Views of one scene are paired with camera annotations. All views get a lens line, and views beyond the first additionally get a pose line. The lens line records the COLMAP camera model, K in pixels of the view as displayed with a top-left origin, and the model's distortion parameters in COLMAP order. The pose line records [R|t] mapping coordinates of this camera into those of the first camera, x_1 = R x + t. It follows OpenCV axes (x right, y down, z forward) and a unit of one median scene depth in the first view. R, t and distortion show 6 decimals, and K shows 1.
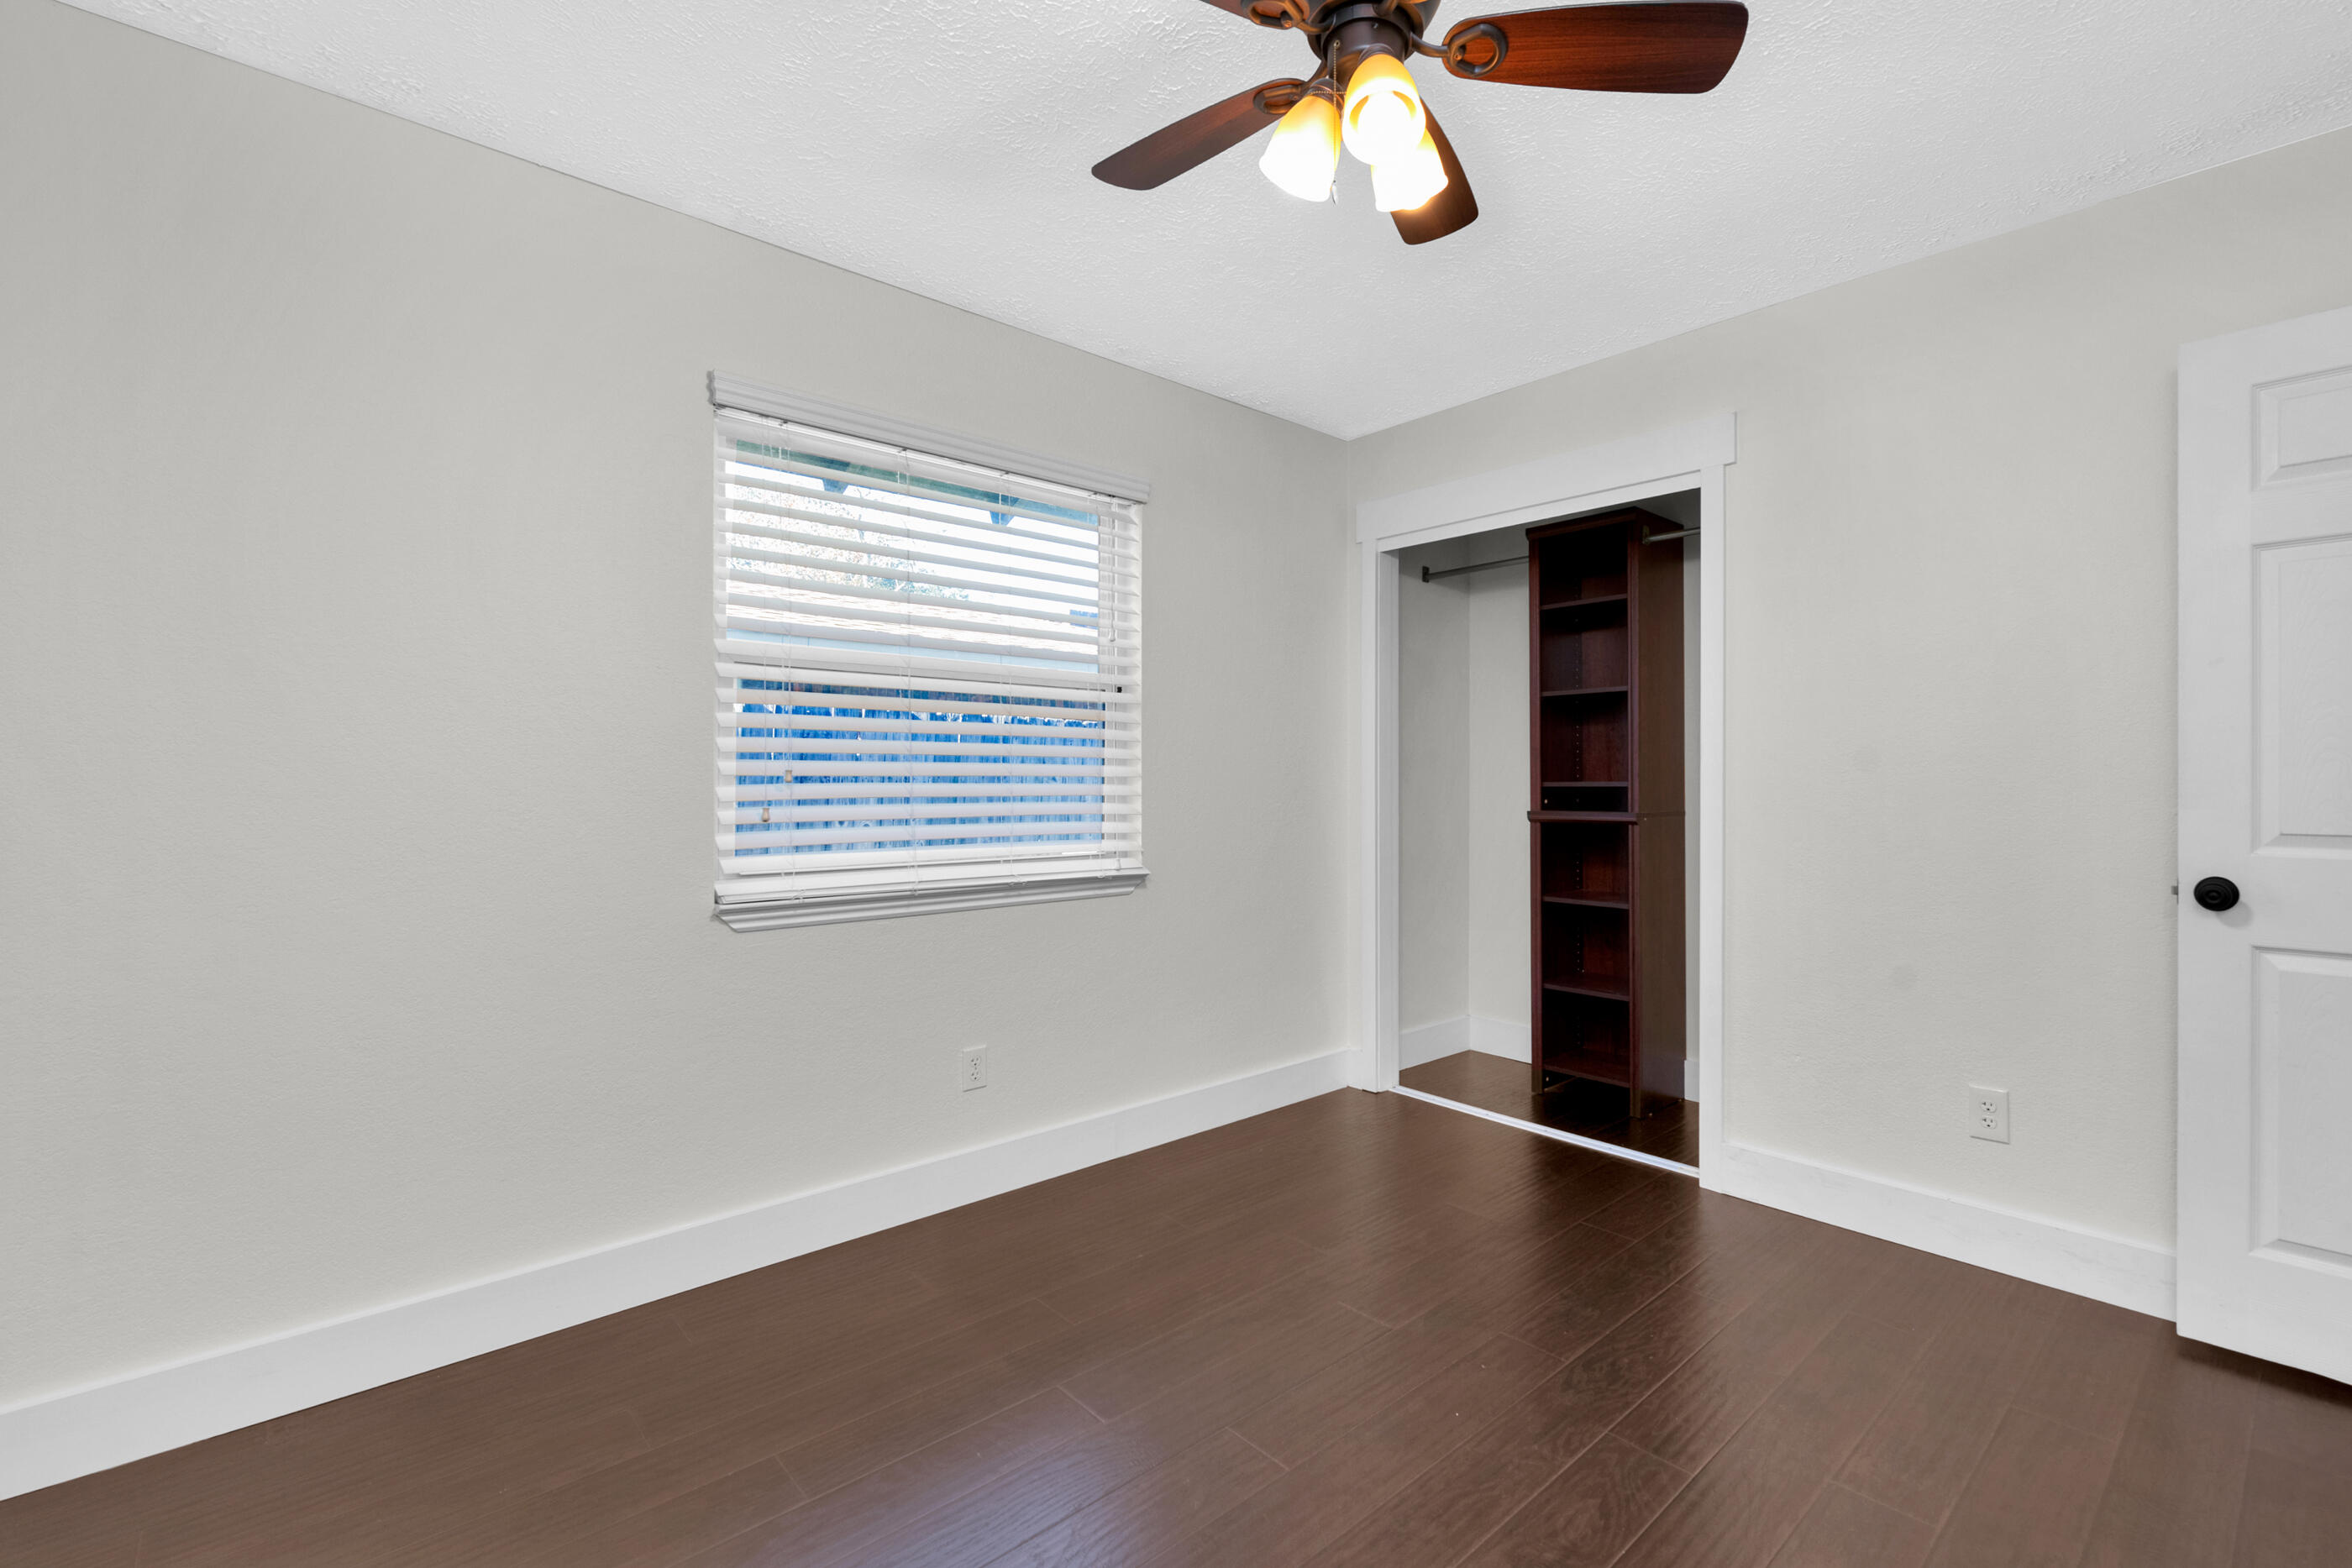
lens RADIAL K [[1022.8, 0, 1163.4], [0, 1022.8, 786.3], [0, 0, 1]] dist [-0.000320, -0.000231]
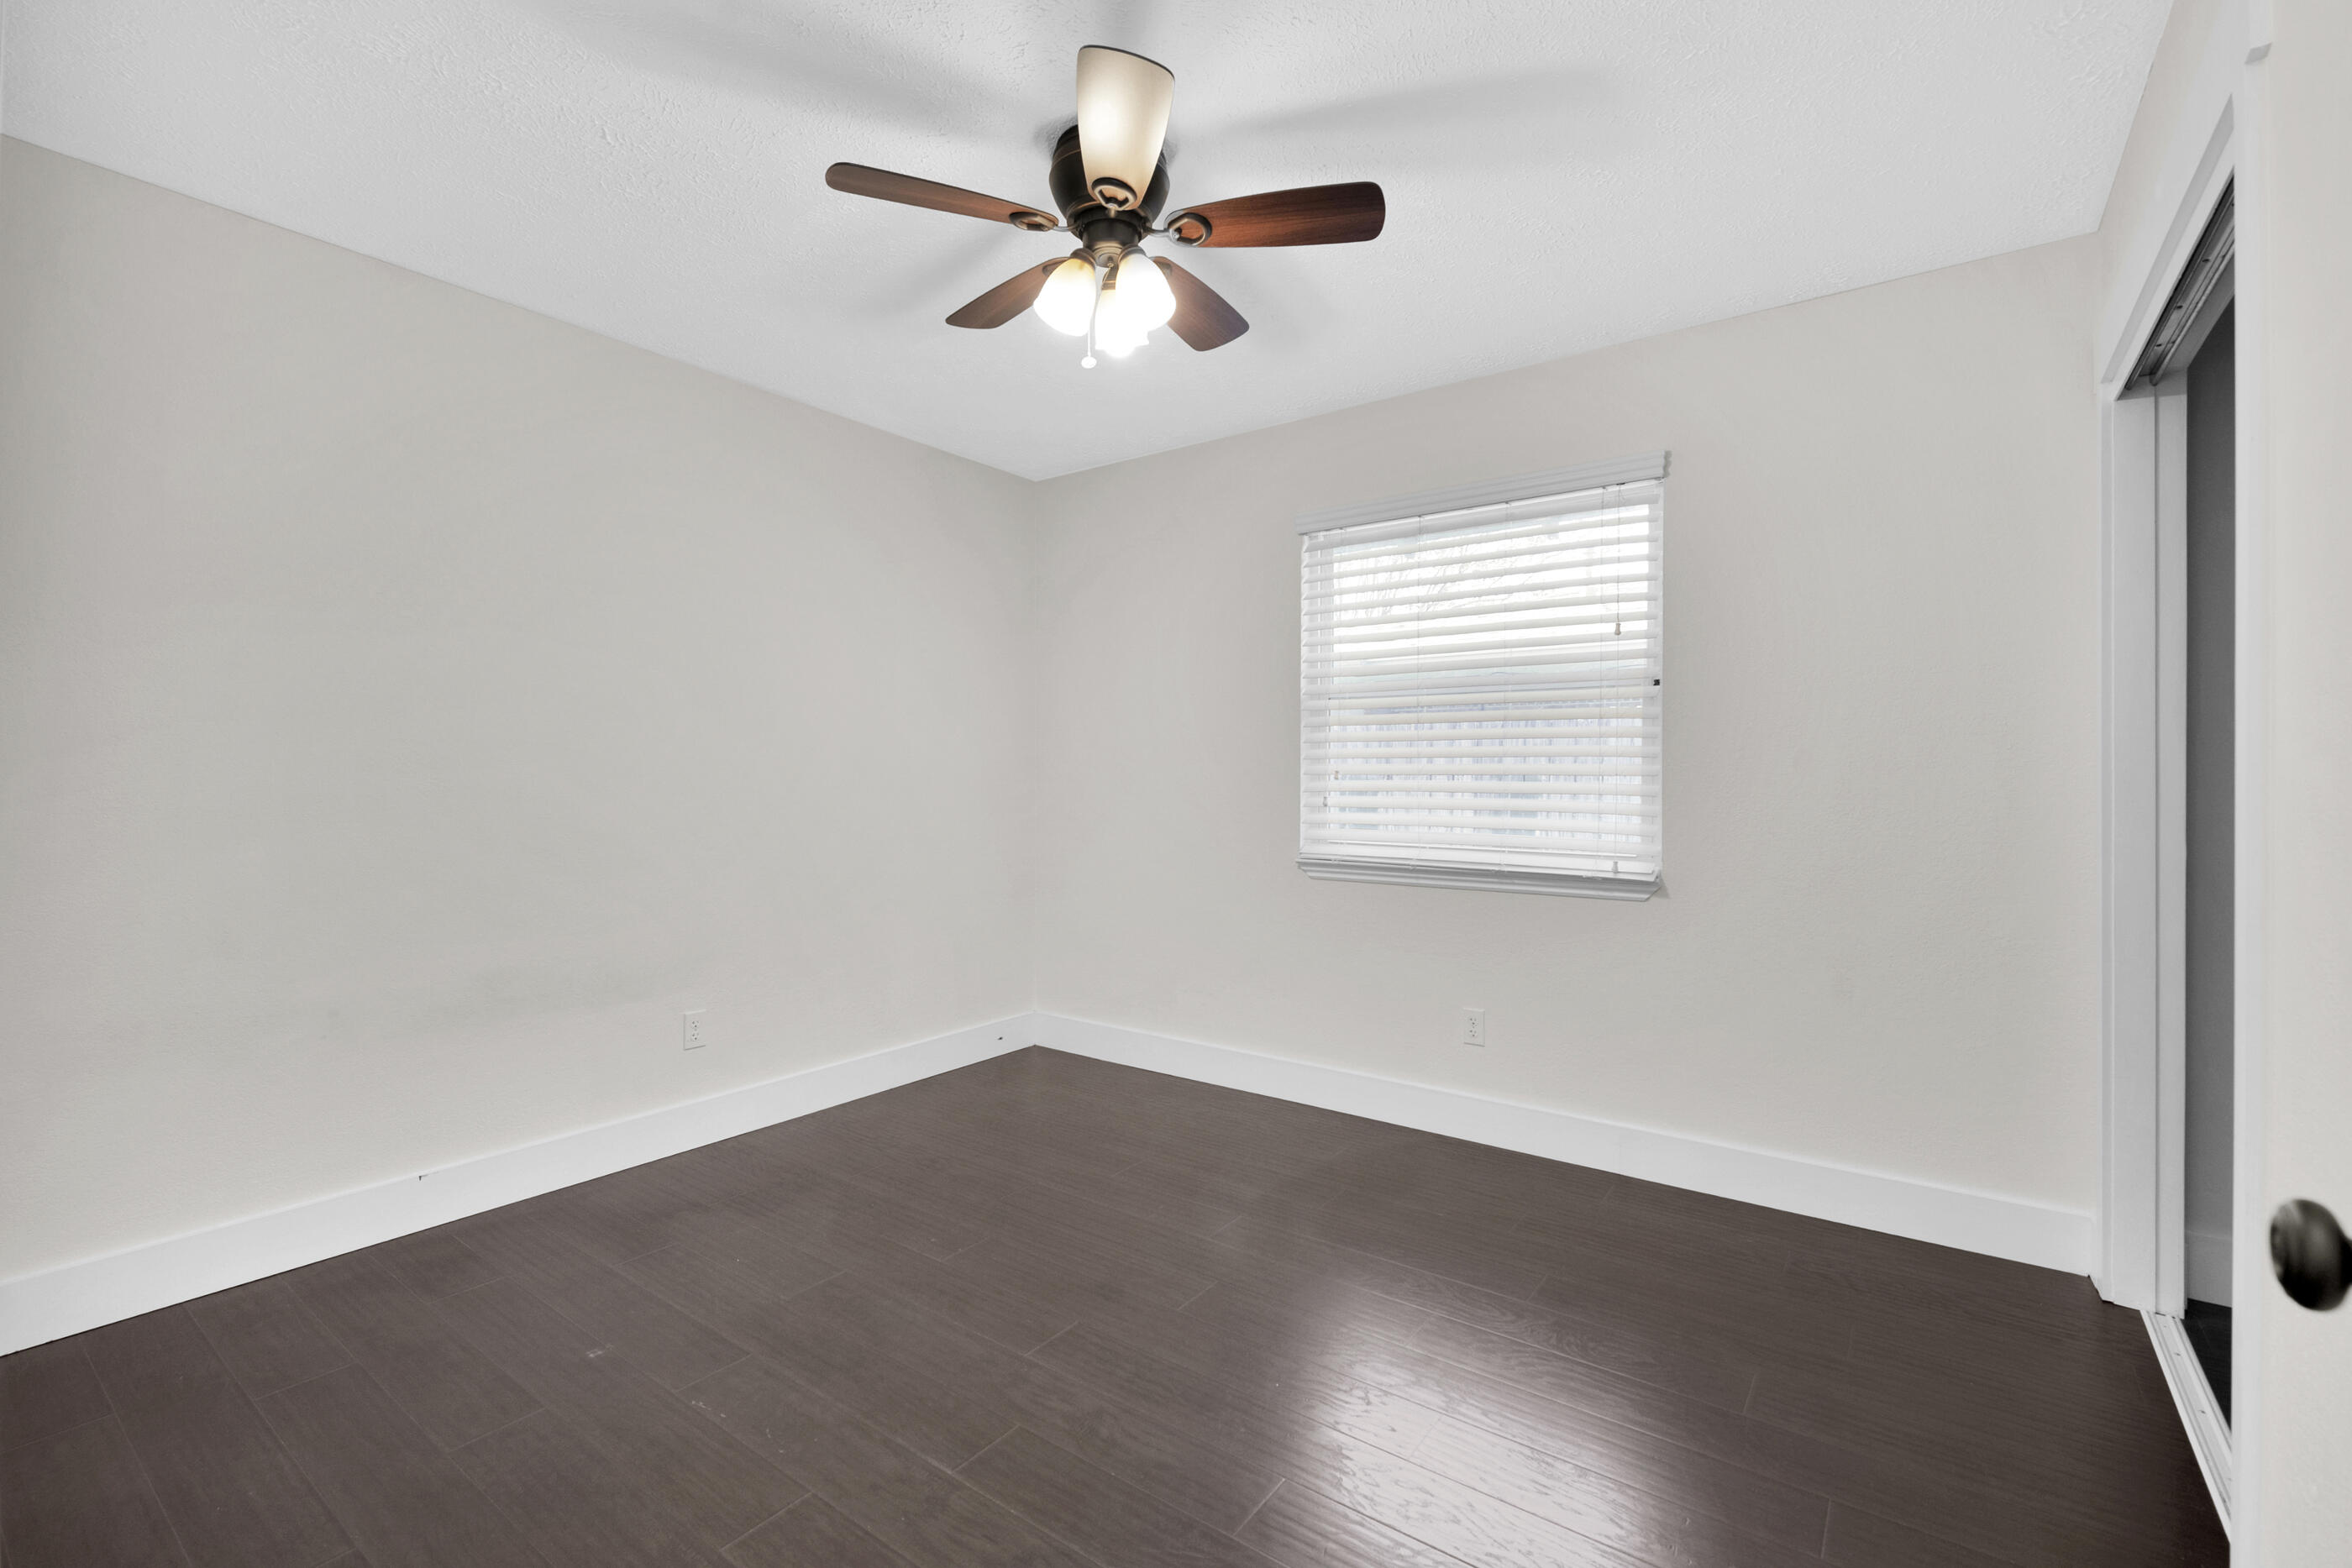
lens RADIAL K [[1022.8, 0, 1163.4], [0, 1022.8, 786.3], [0, 0, 1]] dist [-0.000320, -0.000231]
pose [[0.189455, 0.009329, -0.981845, 0.858320], [-0.012105, 0.999901, 0.007165, -0.000880], [0.981815, 0.010528, 0.189549, 0.418030]]
